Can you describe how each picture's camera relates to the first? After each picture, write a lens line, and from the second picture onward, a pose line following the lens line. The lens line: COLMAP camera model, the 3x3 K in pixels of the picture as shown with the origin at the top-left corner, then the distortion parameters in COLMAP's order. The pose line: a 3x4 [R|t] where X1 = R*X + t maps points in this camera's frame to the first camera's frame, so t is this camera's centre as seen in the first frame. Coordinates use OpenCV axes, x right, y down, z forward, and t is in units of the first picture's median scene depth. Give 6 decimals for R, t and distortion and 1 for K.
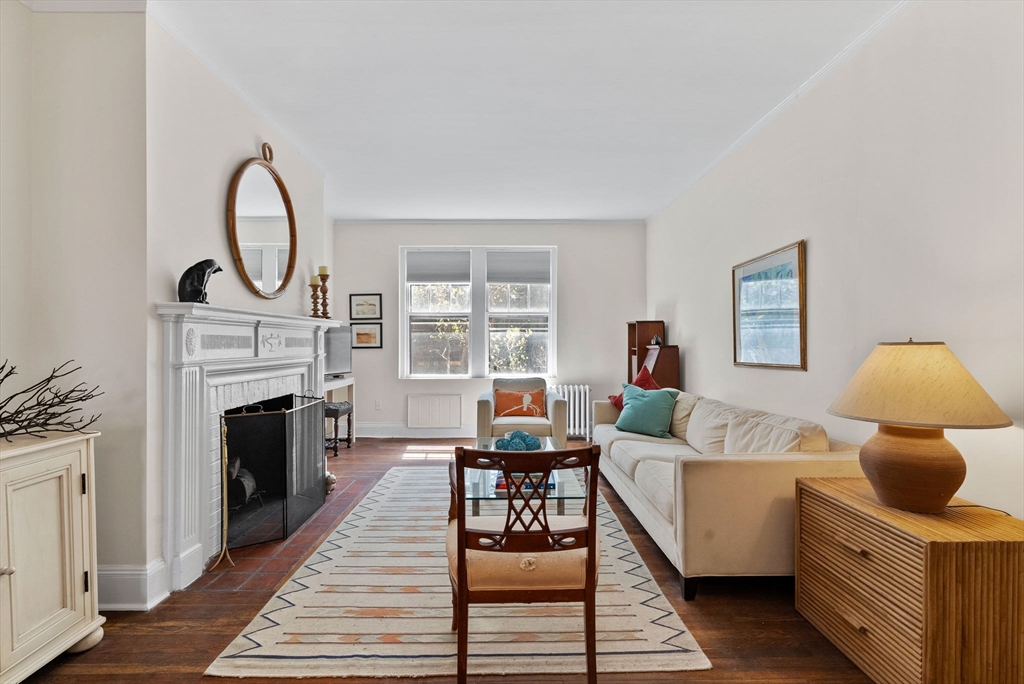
lens RADIAL K [[485.5, 0, 512.0], [0, 485.5, 342.0], [0, 0, 1]] dist [0.001151, 0.000144]
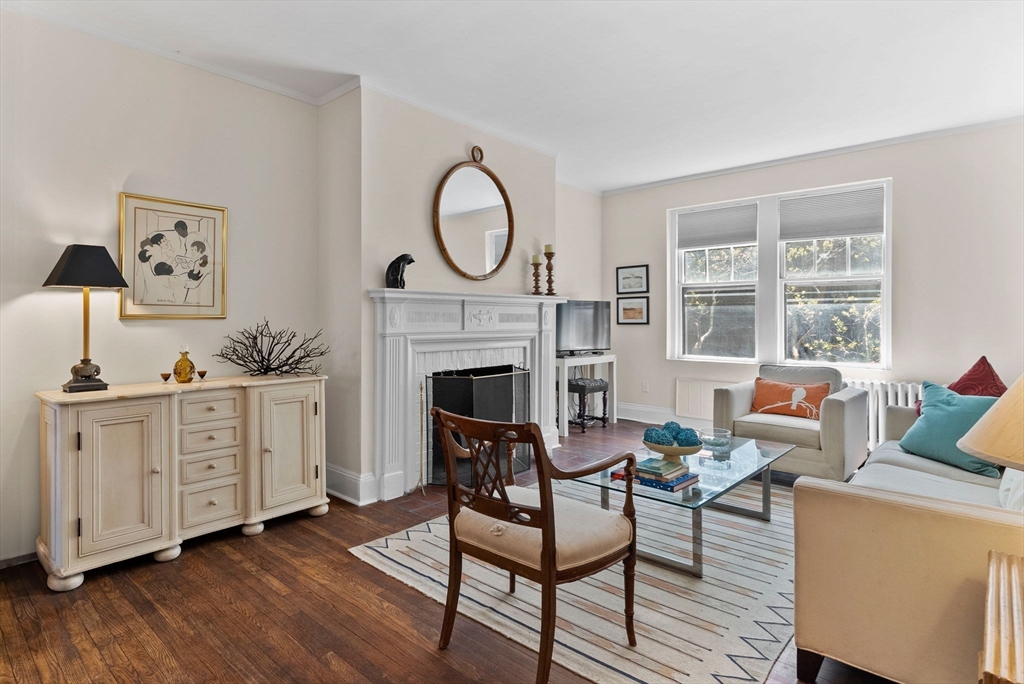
lens RADIAL K [[546.6, 0, 460.4], [0, 546.6, 314.1], [0, 0, 1]] dist [-0.002252, -0.000181]
pose [[0.703962, -0.003318, -0.710230, 0.322862], [-0.001327, 0.999981, -0.005986, -0.000101], [0.710236, 0.005156, 0.703944, 0.044423]]
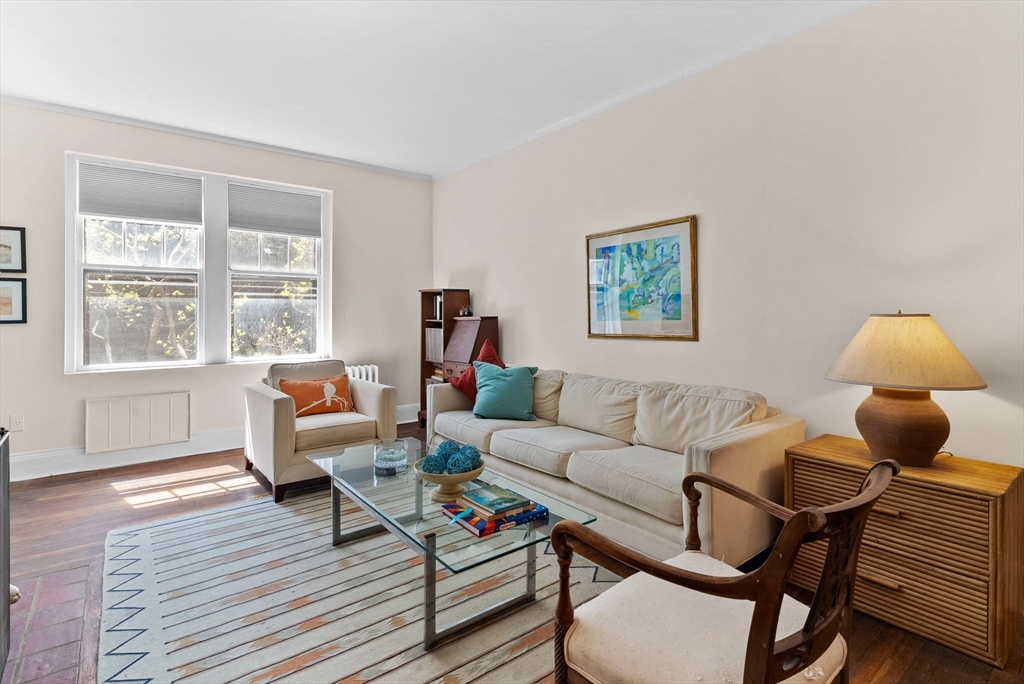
lens RADIAL K [[498.4, 0, 507.9], [0, 498.4, 312.0], [0, 0, 1]] dist [0.000934, 0.000034]
pose [[0.795431, 0.001999, 0.606041, -0.263252], [-0.001783, 0.999998, -0.000958, -0.000798], [-0.606042, -0.000318, 0.795433, 0.283388]]
